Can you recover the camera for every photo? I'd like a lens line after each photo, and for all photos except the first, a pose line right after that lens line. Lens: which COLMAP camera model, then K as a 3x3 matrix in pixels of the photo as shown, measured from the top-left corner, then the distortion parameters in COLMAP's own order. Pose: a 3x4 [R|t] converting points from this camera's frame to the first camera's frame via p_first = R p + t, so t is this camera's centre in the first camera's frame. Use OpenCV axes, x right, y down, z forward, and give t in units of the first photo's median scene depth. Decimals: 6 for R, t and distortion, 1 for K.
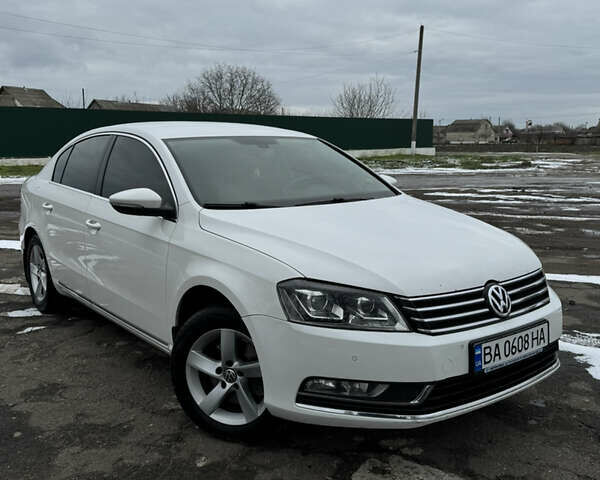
lens RADIAL K [[621.2, 0, 300.5], [0, 621.2, 228.9], [0, 0, 1]] dist [0.067686, 0.000000]
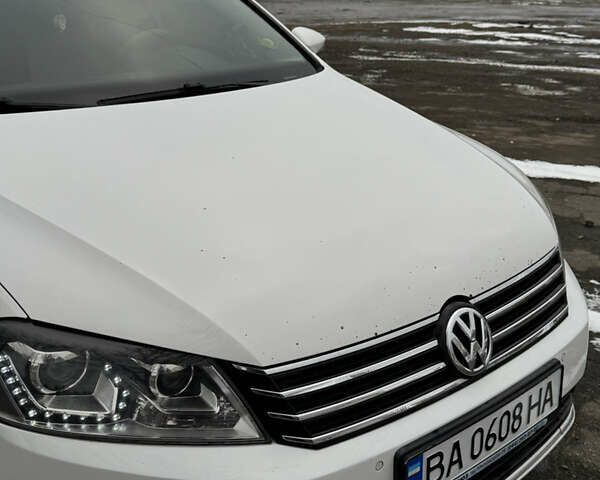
lens RADIAL K [[750.0, 0, 308.7], [0, 750.0, 216.4], [0, 0, 1]] dist [0.058830, 0.000000]
pose [[0.997730, 0.004022, 0.067224, 0.096040], [-0.017365, 0.979826, 0.199098, -0.056661], [-0.065067, -0.199814, 0.977671, 0.284384]]
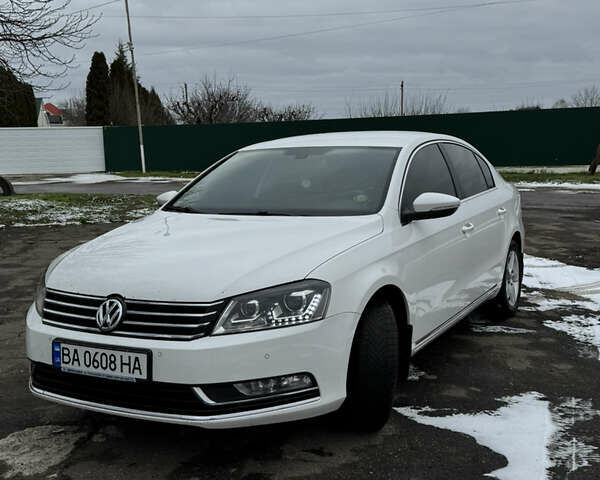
lens RADIAL K [[750.0, 0, 303.0], [0, 750.0, 235.1], [0, 0, 1]] dist [0.058830, 0.000000]
pose [[0.407376, 0.098754, -0.907906, 0.937786], [-0.112736, 0.991971, 0.057314, -0.070671], [0.906276, 0.079005, 0.415238, 0.475427]]
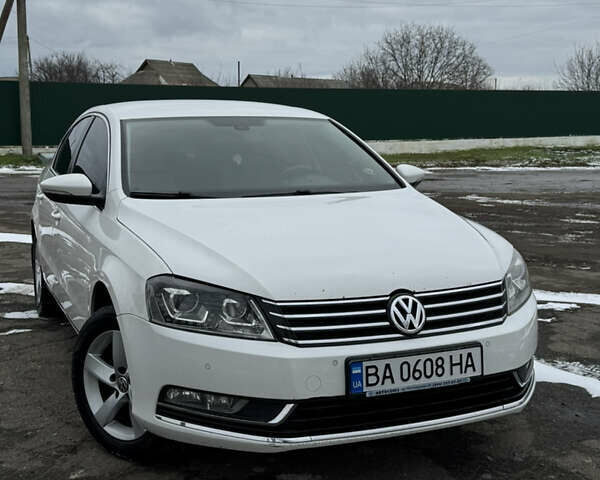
lens RADIAL K [[825.4, 0, 301.4], [0, 825.4, 237.8], [0, 0, 1]] dist [0.101995, 0.000000]
pose [[0.966433, 0.034241, -0.254626, 0.281509], [-0.035643, 0.999364, -0.000892, 0.012339], [0.254433, 0.009938, 0.967039, -0.055770]]
